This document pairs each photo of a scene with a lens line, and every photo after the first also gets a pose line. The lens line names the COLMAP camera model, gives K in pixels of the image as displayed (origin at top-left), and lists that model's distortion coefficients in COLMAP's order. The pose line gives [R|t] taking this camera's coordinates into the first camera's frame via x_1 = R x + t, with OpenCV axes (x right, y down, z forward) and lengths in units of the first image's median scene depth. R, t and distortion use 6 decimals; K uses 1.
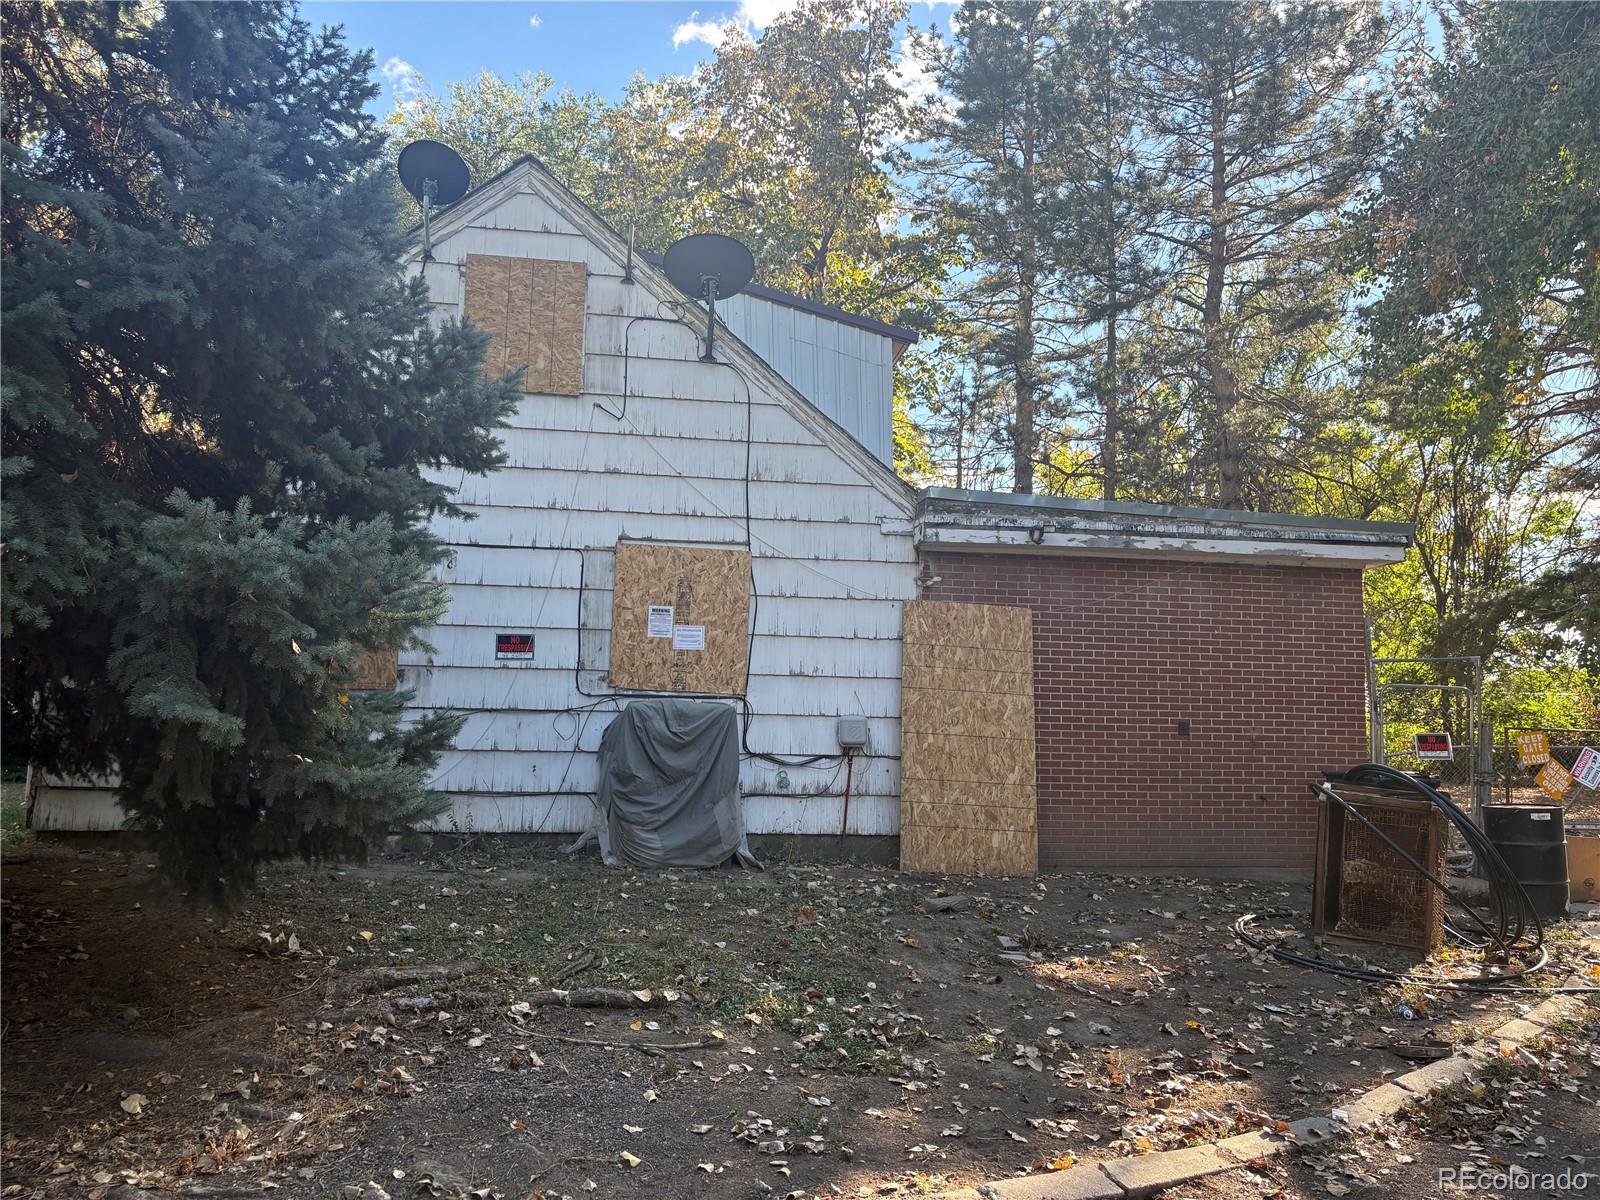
lens RADIAL K [[1181.8, 0, 781.5], [0, 1181.8, 608.6], [0, 0, 1]] dist [0.061218, -0.079251]
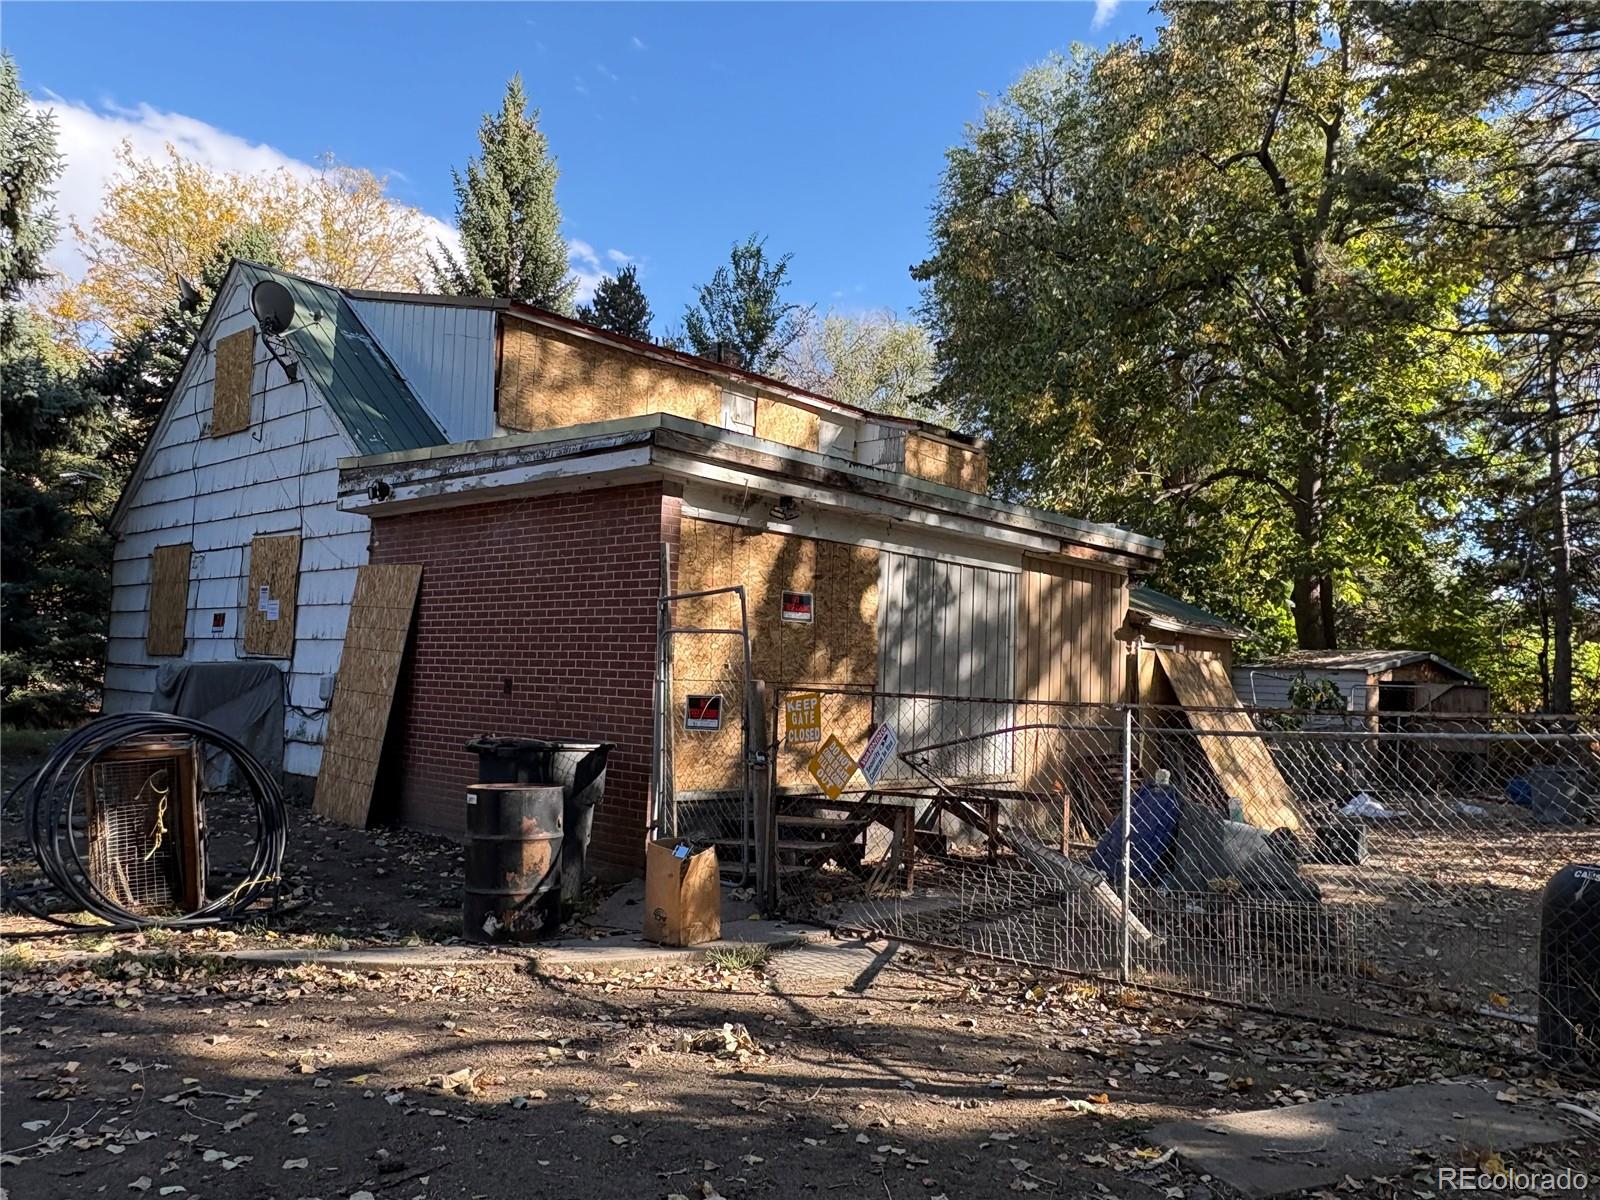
lens RADIAL K [[1188.0, 0, 797.9], [0, 1188.0, 598.6], [0, 0, 1]] dist [-0.001795, 0.003407]
pose [[0.646680, -0.053660, -0.760871, 1.191686], [0.046843, 0.998433, -0.030601, 0.074568], [0.761321, -0.015853, 0.648181, 0.606744]]
